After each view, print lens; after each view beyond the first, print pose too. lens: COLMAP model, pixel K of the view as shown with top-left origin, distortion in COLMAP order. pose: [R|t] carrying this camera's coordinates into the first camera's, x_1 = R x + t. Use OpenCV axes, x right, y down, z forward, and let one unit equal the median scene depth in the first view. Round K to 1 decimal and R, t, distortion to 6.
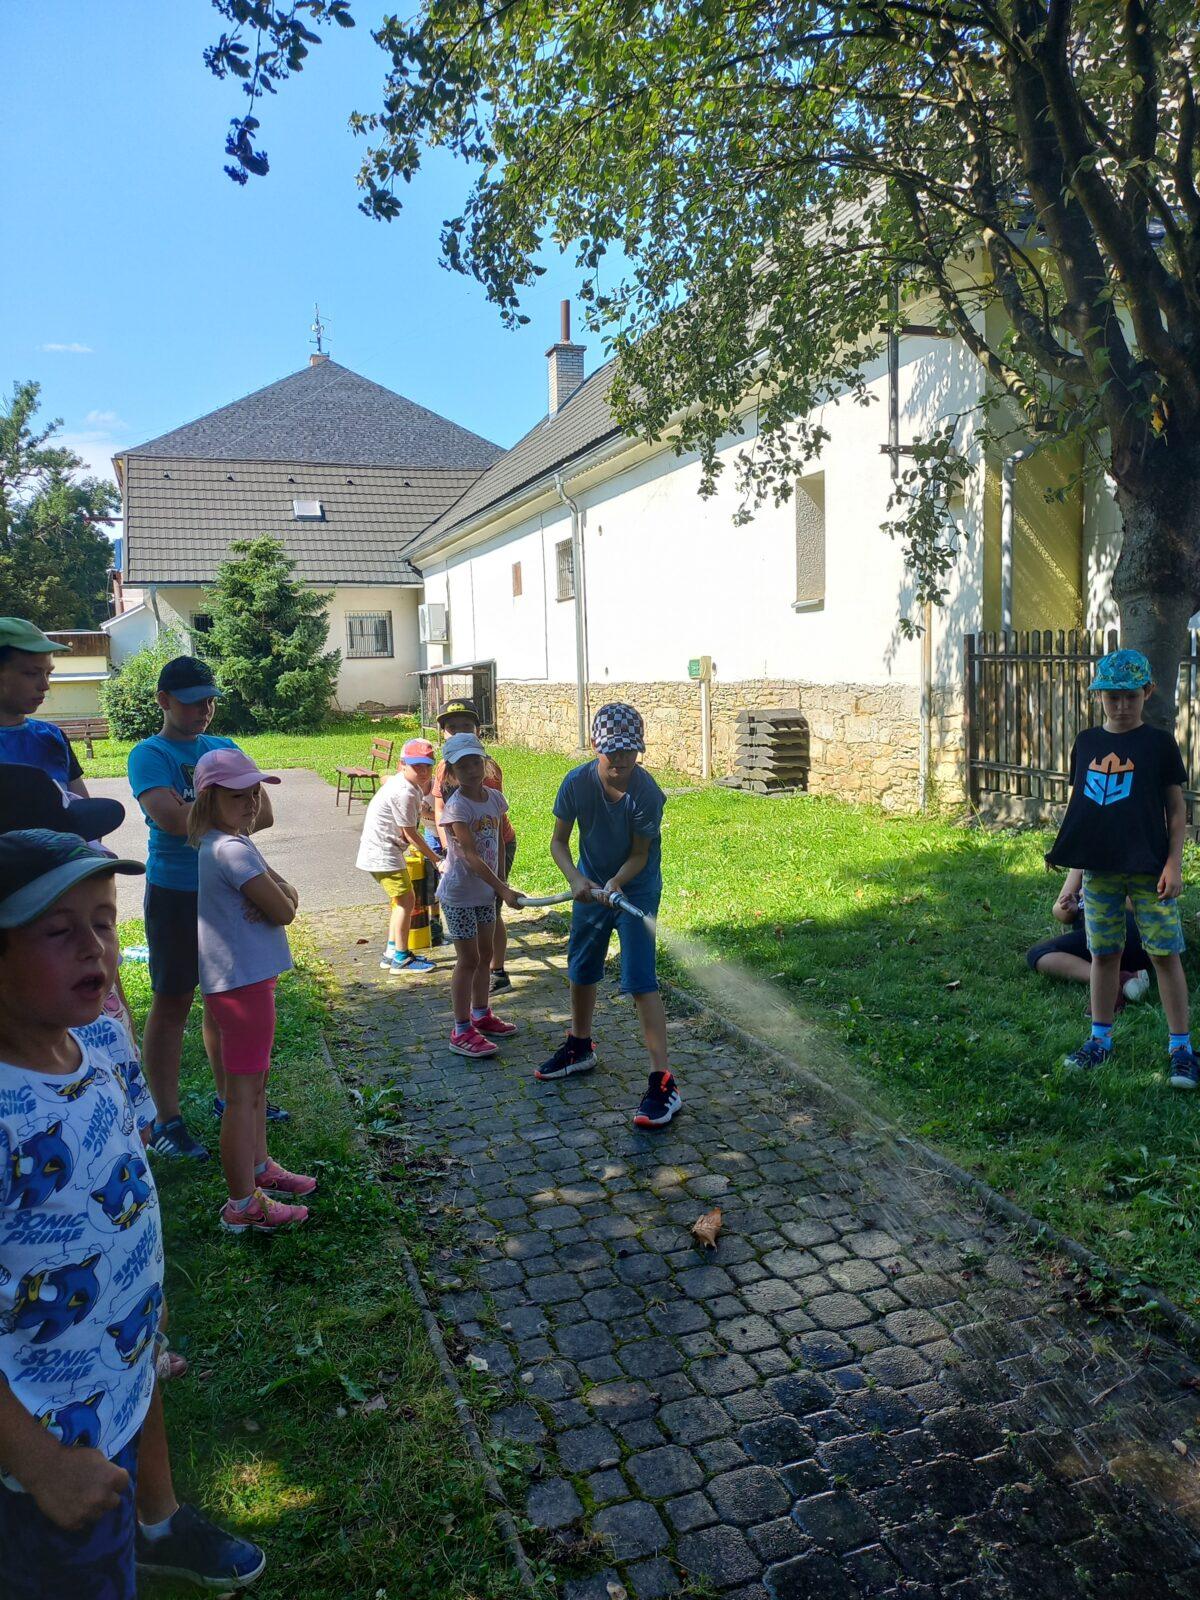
lens RADIAL K [[1175.3, 0, 609.4], [0, 1175.3, 795.7], [0, 0, 1]] dist [0.115821, -0.167487]
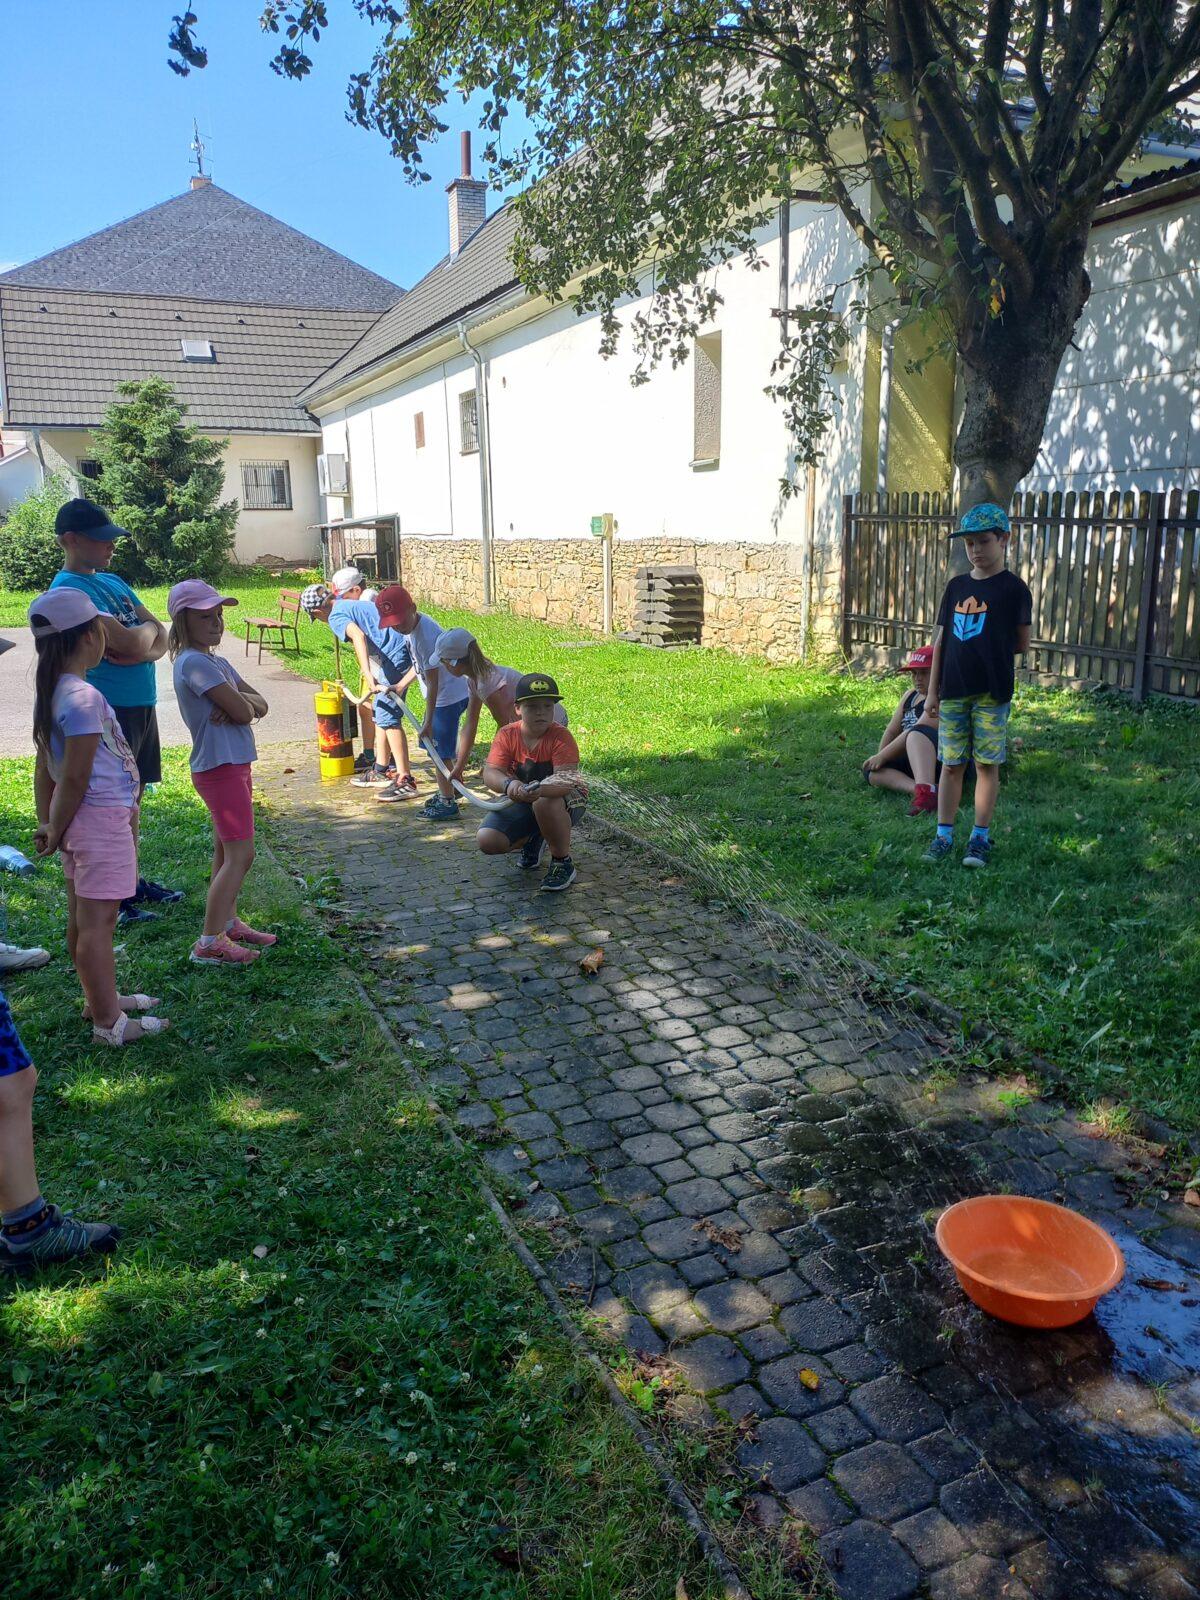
lens RADIAL K [[1175.3, 0, 609.4], [0, 1175.3, 795.7], [0, 0, 1]] dist [0.115821, -0.167487]
pose [[0.996820, -0.002458, 0.079647, 0.000012], [-0.006689, 0.993415, 0.114377, 0.009510], [-0.079403, -0.114547, 0.990239, -0.059277]]
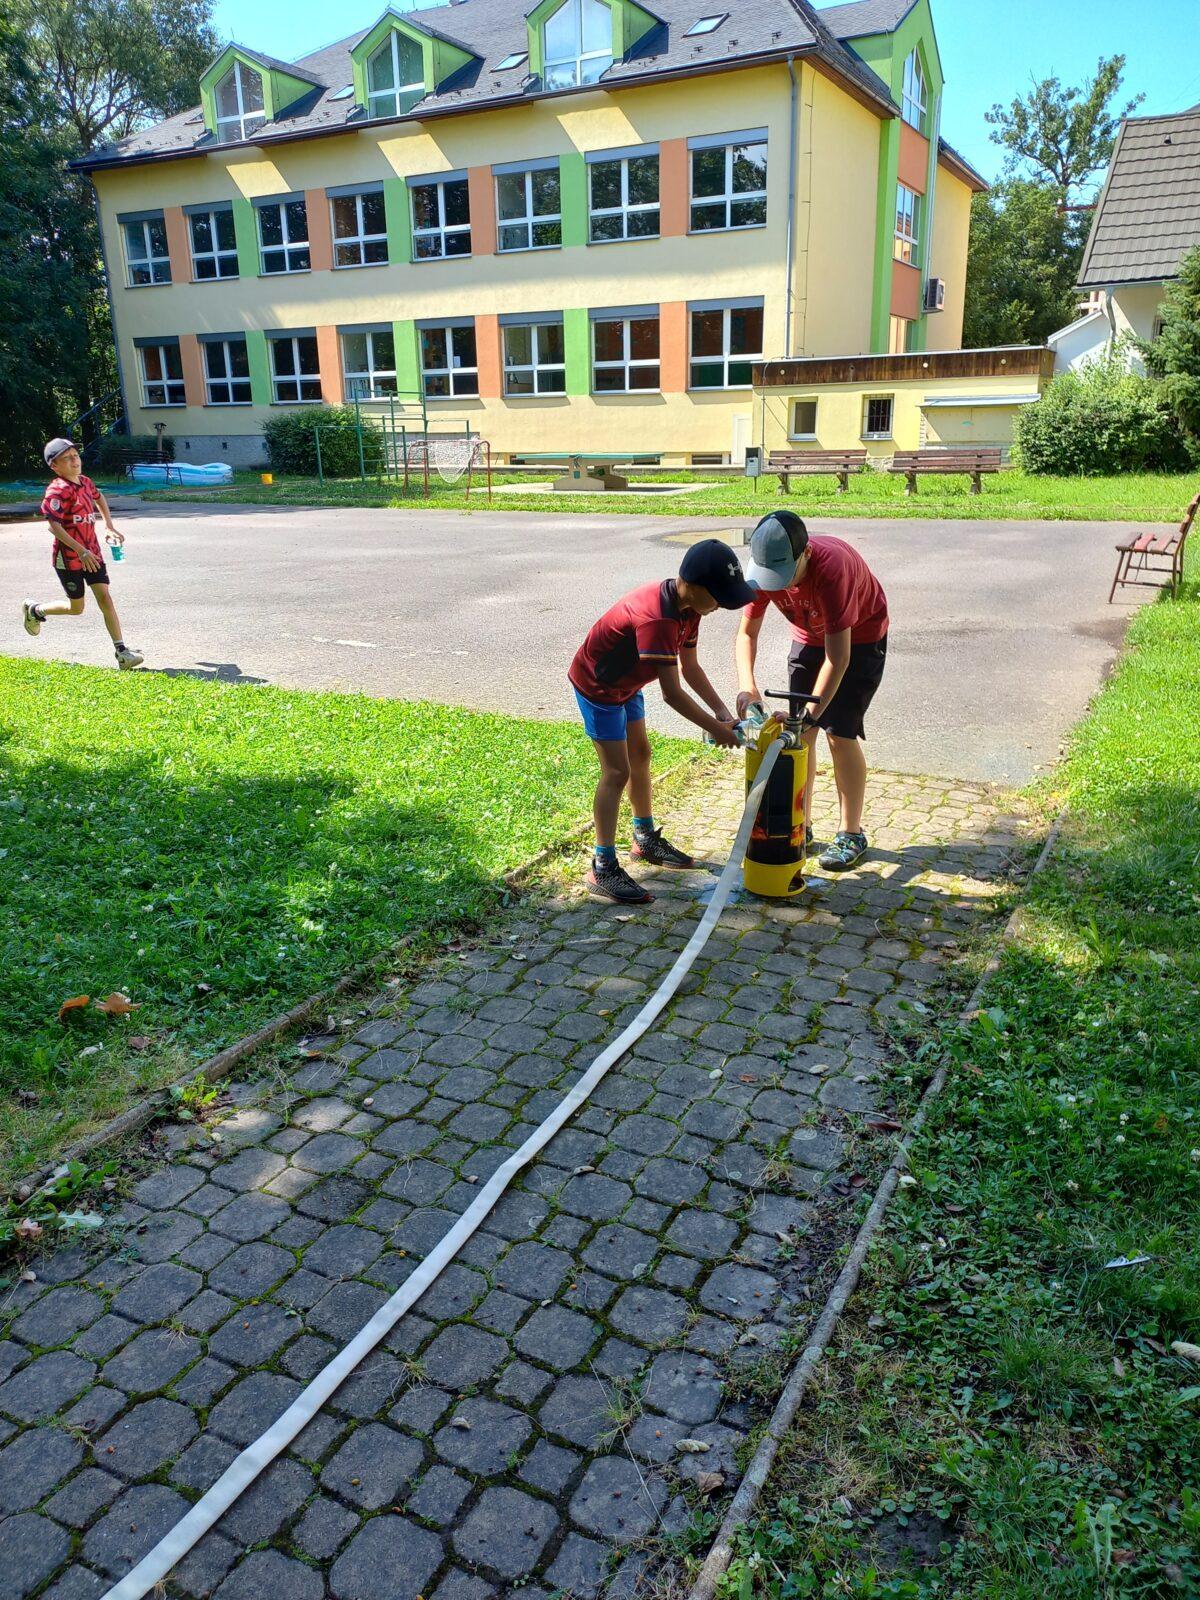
lens RADIAL K [[1179.7, 0, 573.6], [0, 1179.7, 800.6], [0, 0, 1]] dist [0.004416, 0.004384]
pose [[0.663514, 0.243467, -0.707441, 0.103885], [-0.075575, 0.962544, 0.260379, -0.031426], [0.744337, -0.119301, 0.657061, 0.265907]]
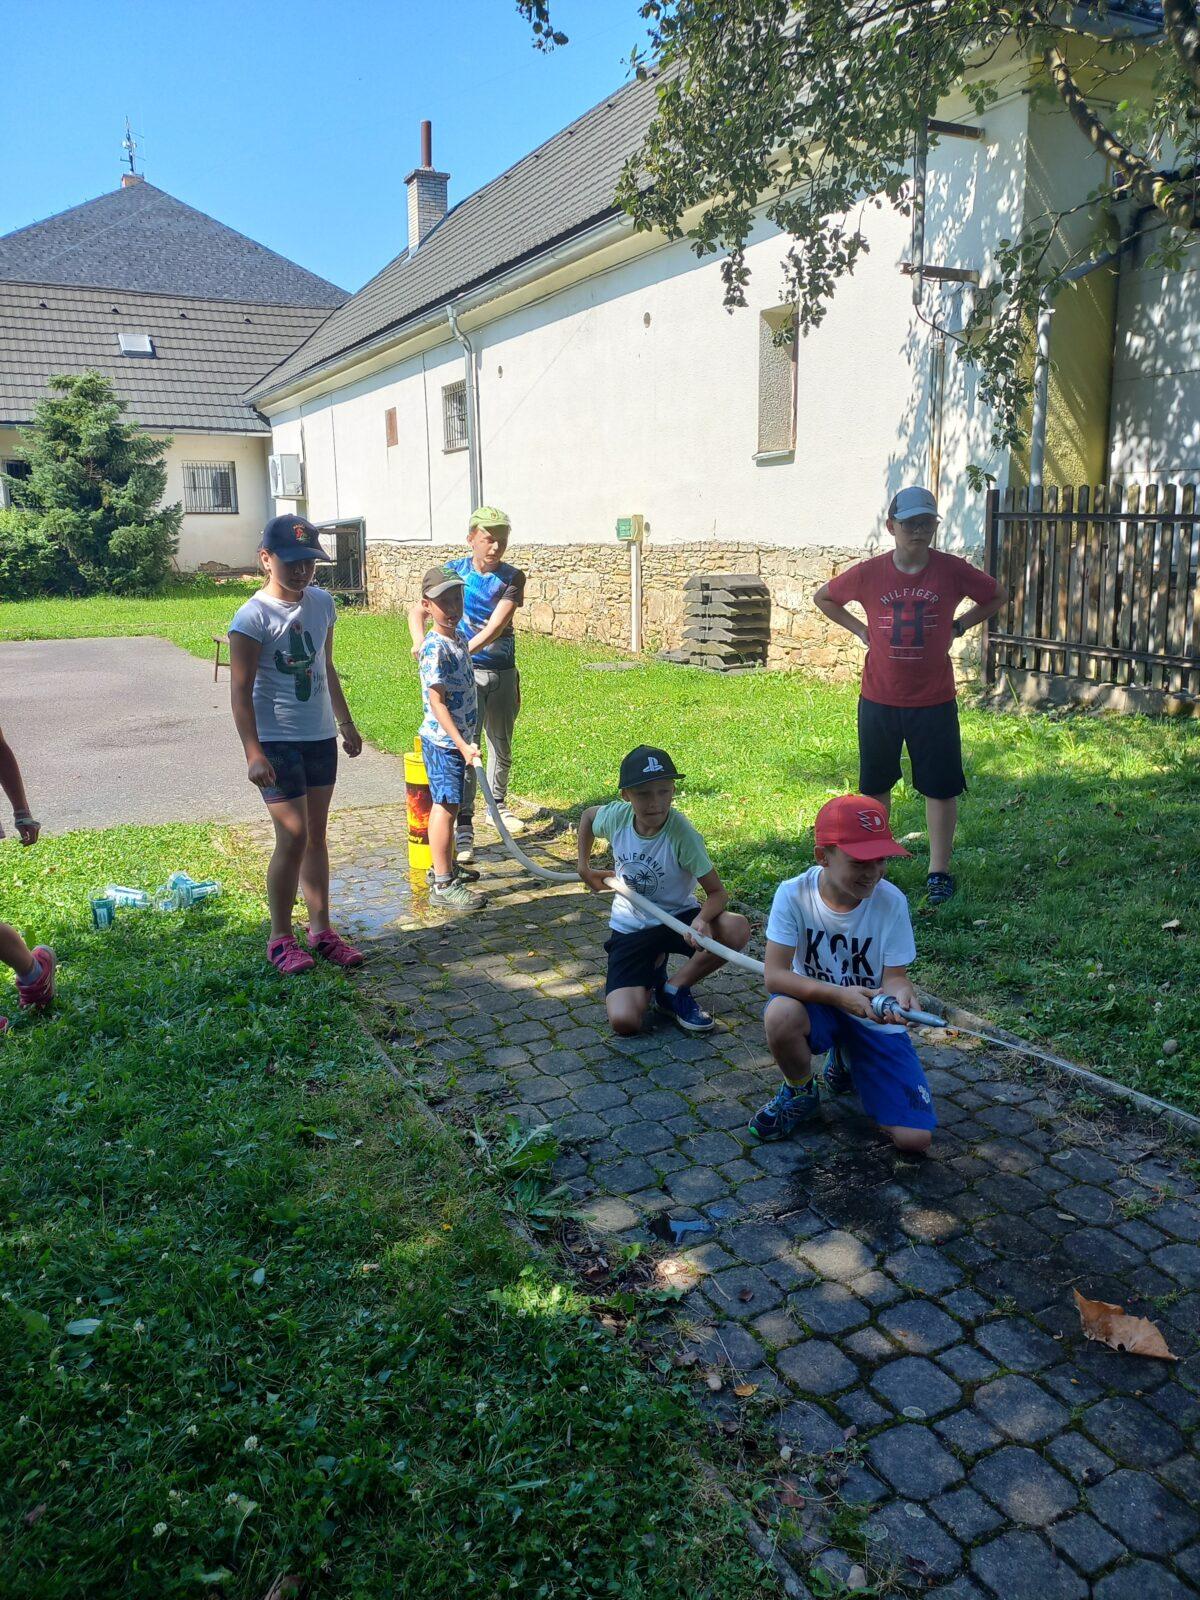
lens RADIAL K [[1175.4, 0, 598.8], [0, 1175.4, 740.9], [0, 0, 1]] dist [0.113593, -0.158264]
pose [[0.991191, -0.006941, 0.132256, -0.072790], [-0.001632, 0.997910, 0.064605, -0.004908], [-0.132428, -0.064251, 0.989108, 0.108670]]
